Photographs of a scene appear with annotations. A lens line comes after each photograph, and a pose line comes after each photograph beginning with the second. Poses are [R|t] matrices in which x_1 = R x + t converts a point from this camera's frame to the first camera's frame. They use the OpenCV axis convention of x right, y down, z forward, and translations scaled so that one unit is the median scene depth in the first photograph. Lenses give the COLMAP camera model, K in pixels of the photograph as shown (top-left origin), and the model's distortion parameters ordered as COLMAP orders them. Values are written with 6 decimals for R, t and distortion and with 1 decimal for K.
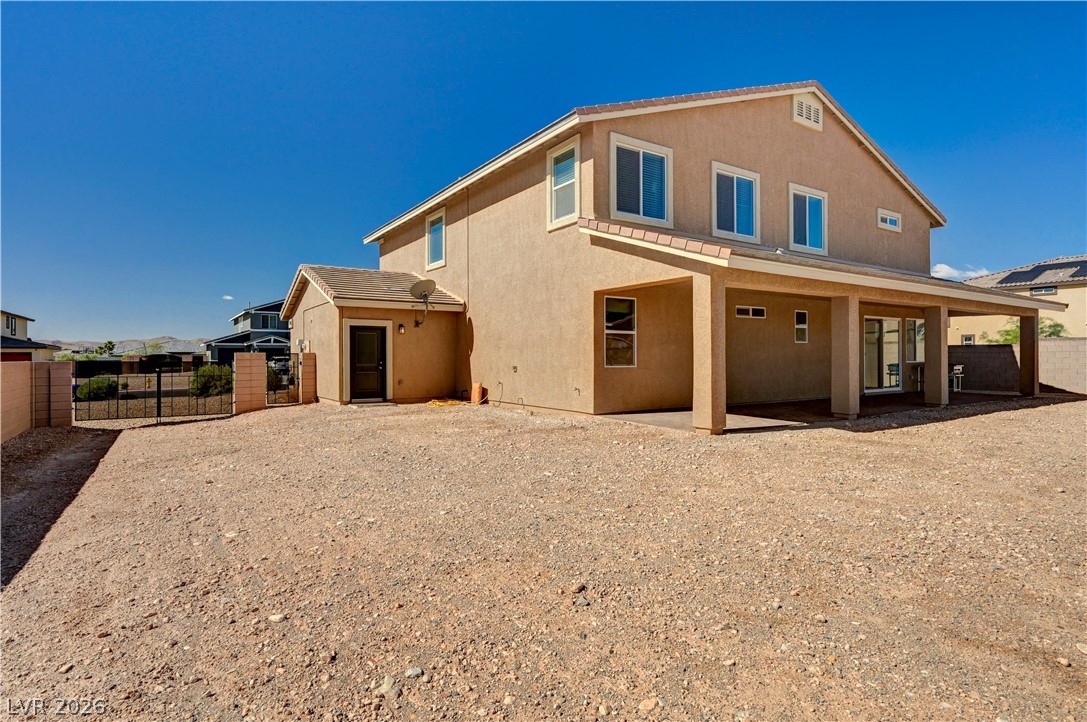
lens RADIAL K [[567.3, 0, 542.9], [0, 567.3, 354.8], [0, 0, 1]] dist [0.001300, -0.002010]
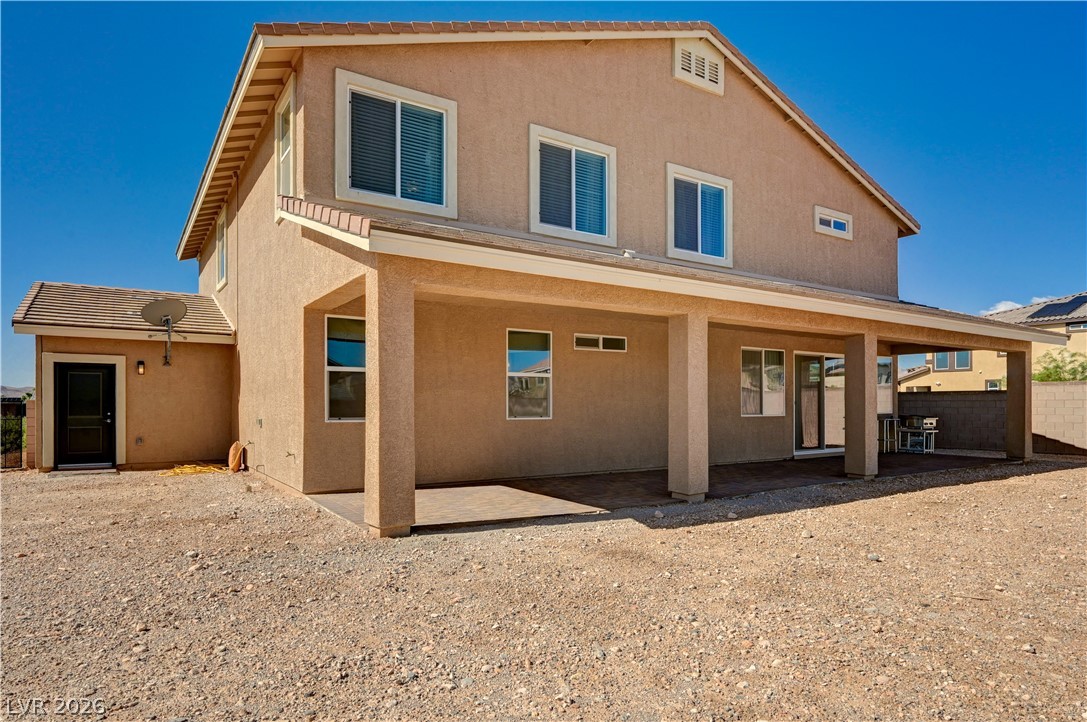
lens RADIAL K [[639.8, 0, 548.6], [0, 639.8, 404.0], [0, 0, 1]] dist [-0.013081, 0.003095]
pose [[0.999996, 0.001500, -0.002422, 0.280778], [-0.001496, 0.999998, 0.001575, -0.000679], [0.002424, -0.001571, 0.999996, 0.191417]]
